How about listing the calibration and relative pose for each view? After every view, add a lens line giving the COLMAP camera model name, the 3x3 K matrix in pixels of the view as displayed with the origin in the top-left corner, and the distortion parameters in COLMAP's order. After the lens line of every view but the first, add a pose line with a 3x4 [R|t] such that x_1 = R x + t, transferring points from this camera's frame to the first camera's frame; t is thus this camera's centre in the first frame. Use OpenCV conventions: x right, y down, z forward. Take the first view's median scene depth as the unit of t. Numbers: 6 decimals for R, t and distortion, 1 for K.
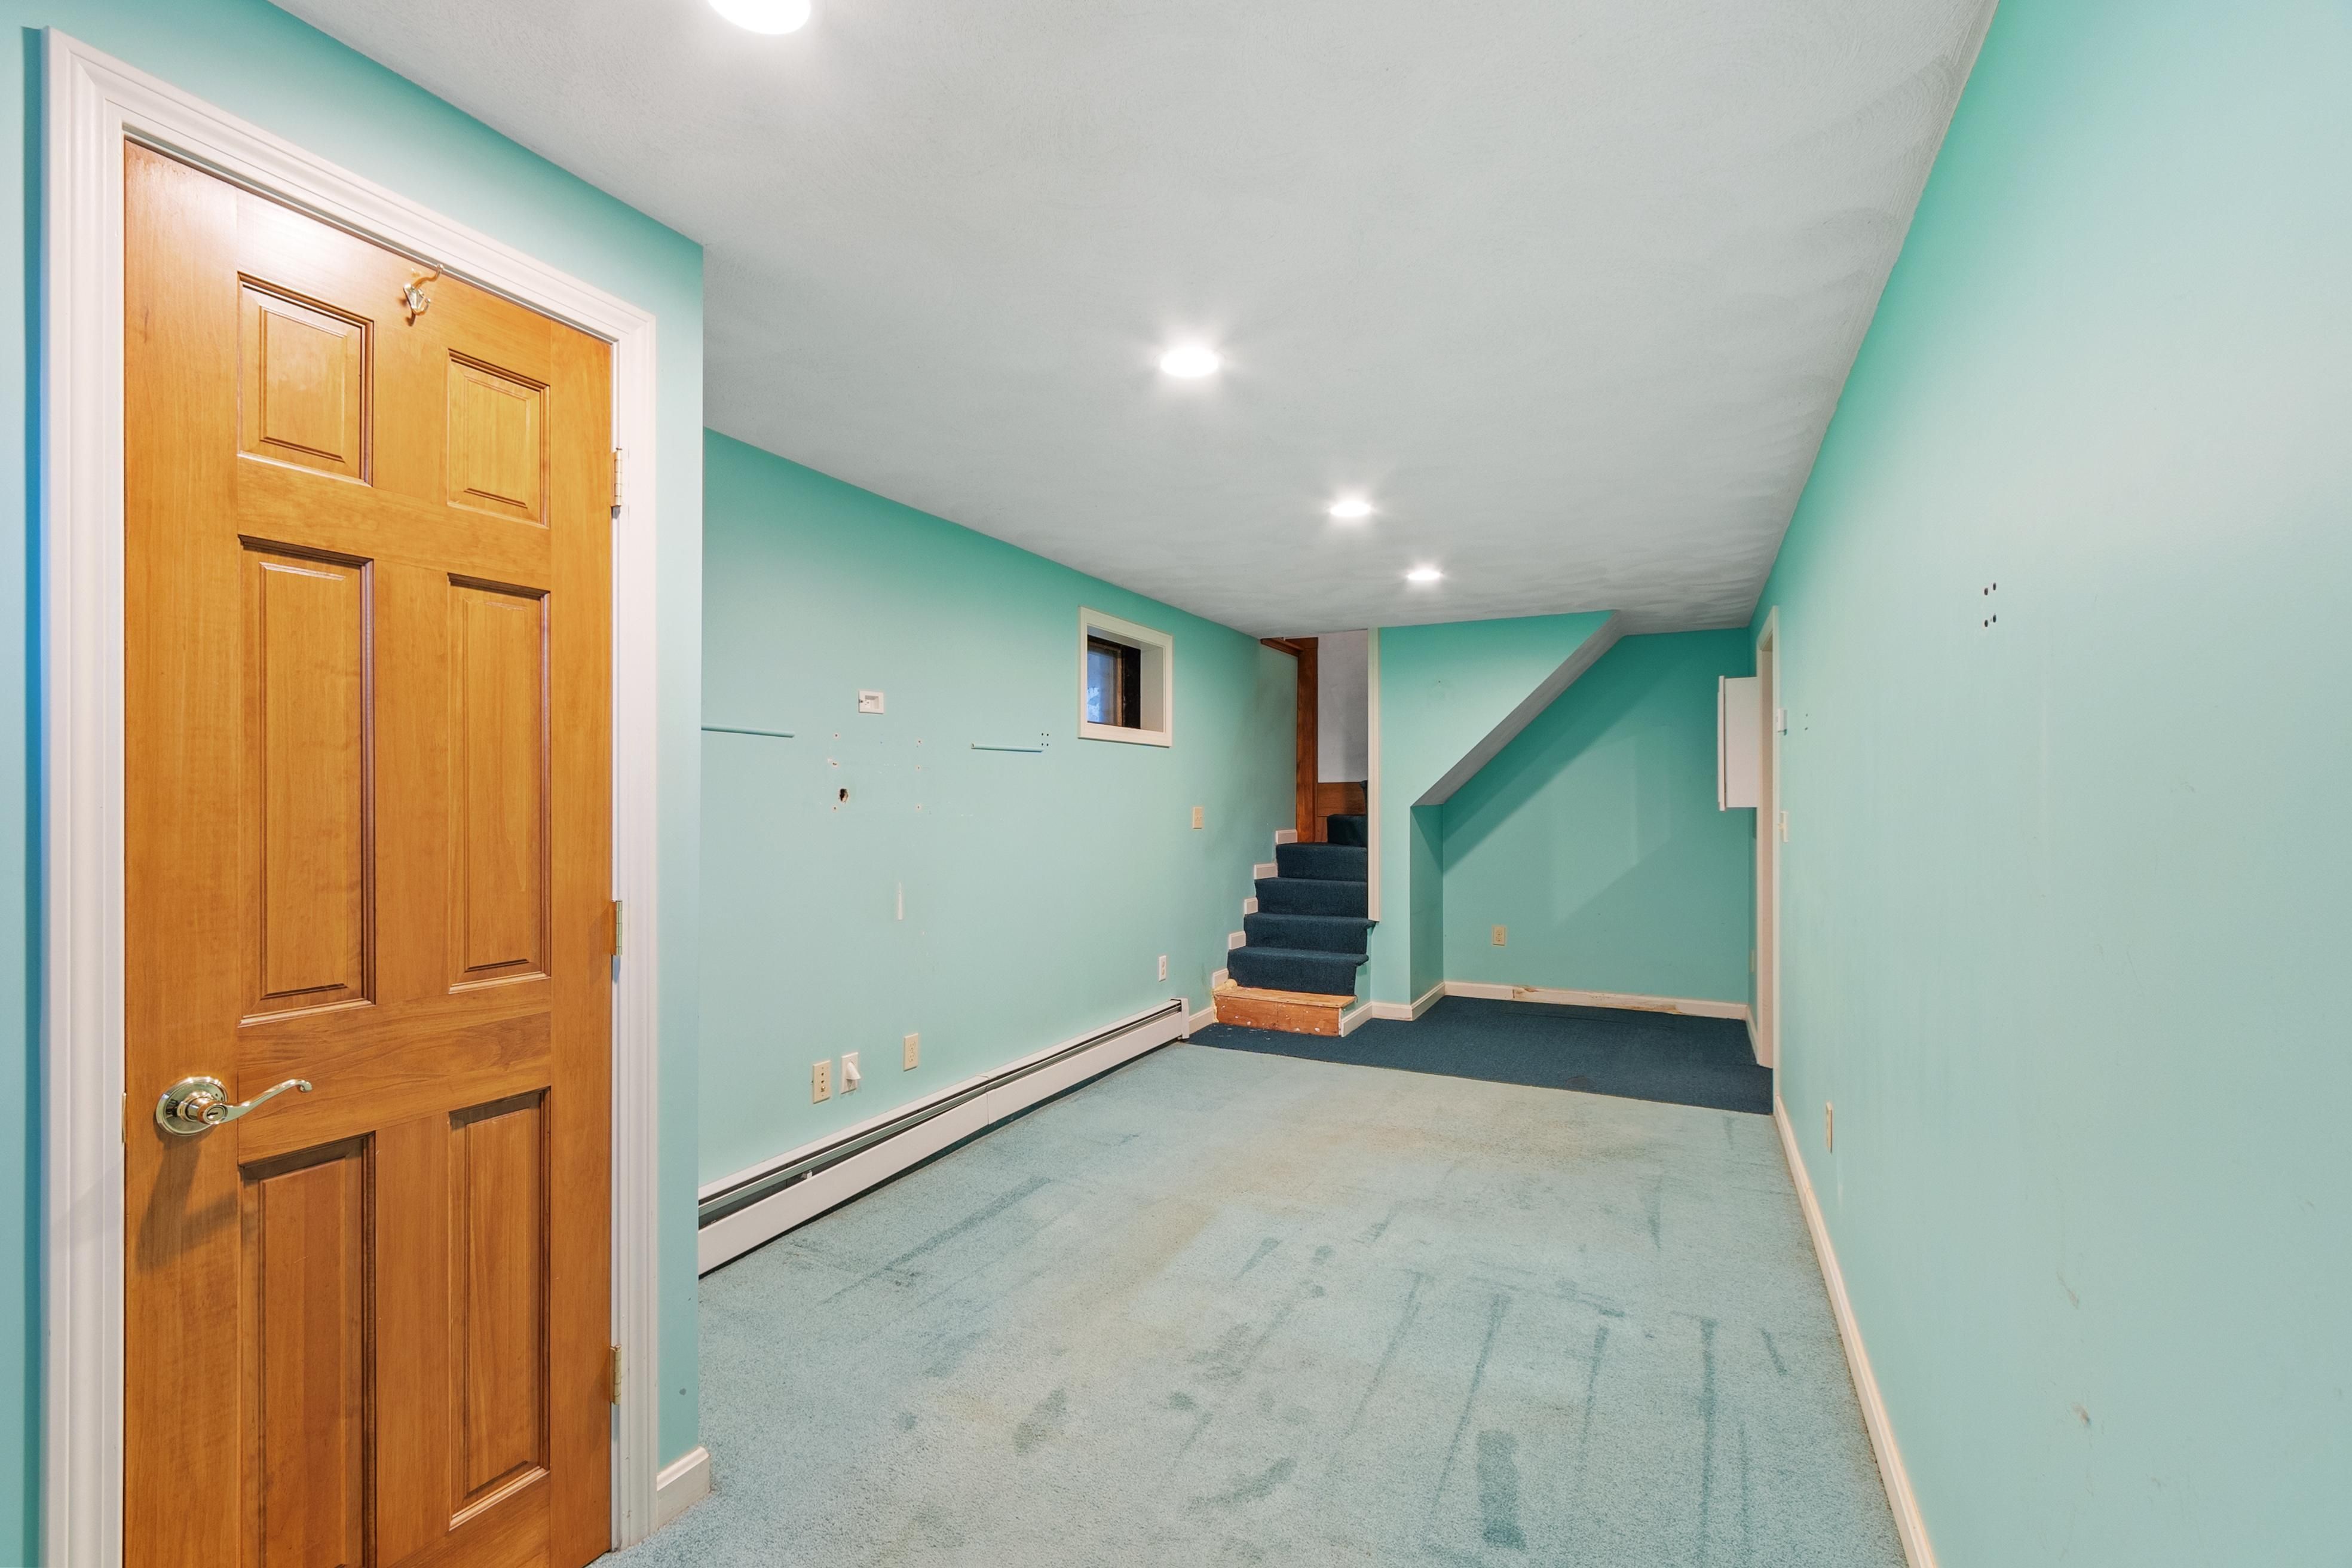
lens RADIAL K [[1061.2, 0, 1166.3], [0, 1061.2, 795.3], [0, 0, 1]] dist [0.001619, 0.000163]
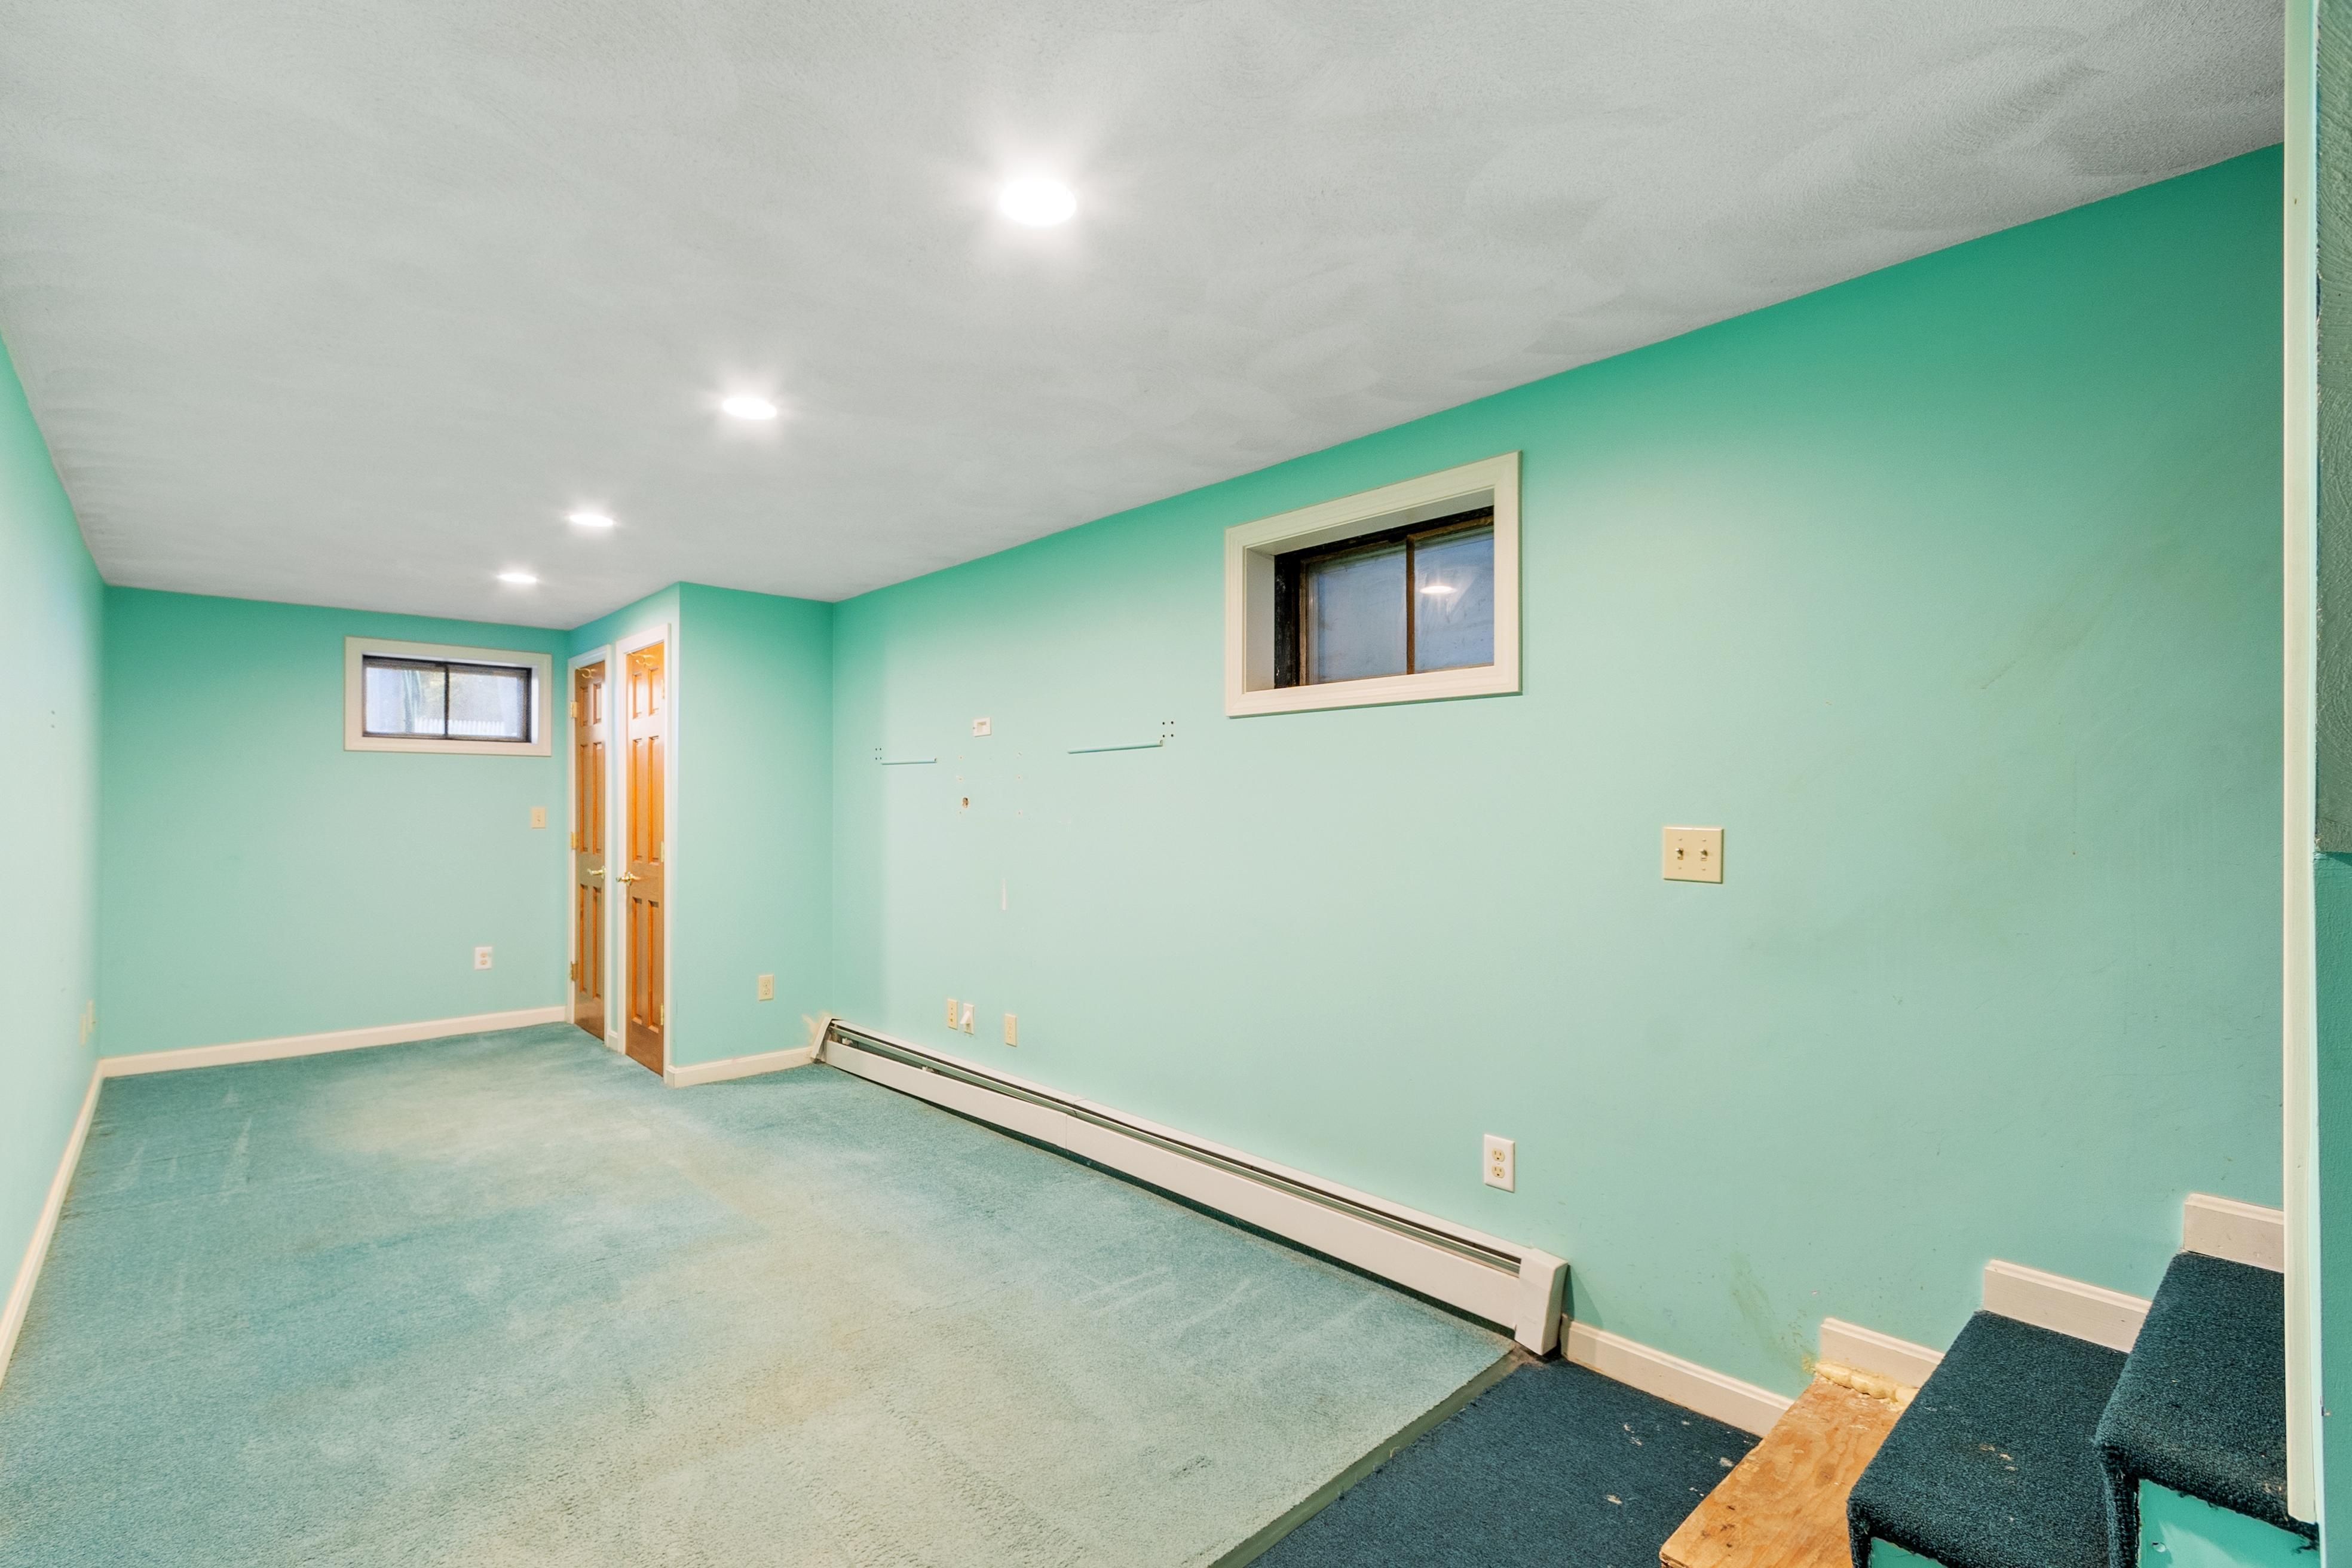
lens RADIAL K [[1061.2, 0, 1163.7], [0, 1061.2, 794.9], [0, 0, 1]] dist [0.001619, 0.000163]
pose [[-0.371930, -0.005612, -0.928244, 0.612820], [0.006710, 0.999939, -0.008734, 0.002243], [0.928236, -0.009477, -0.371870, 1.287240]]
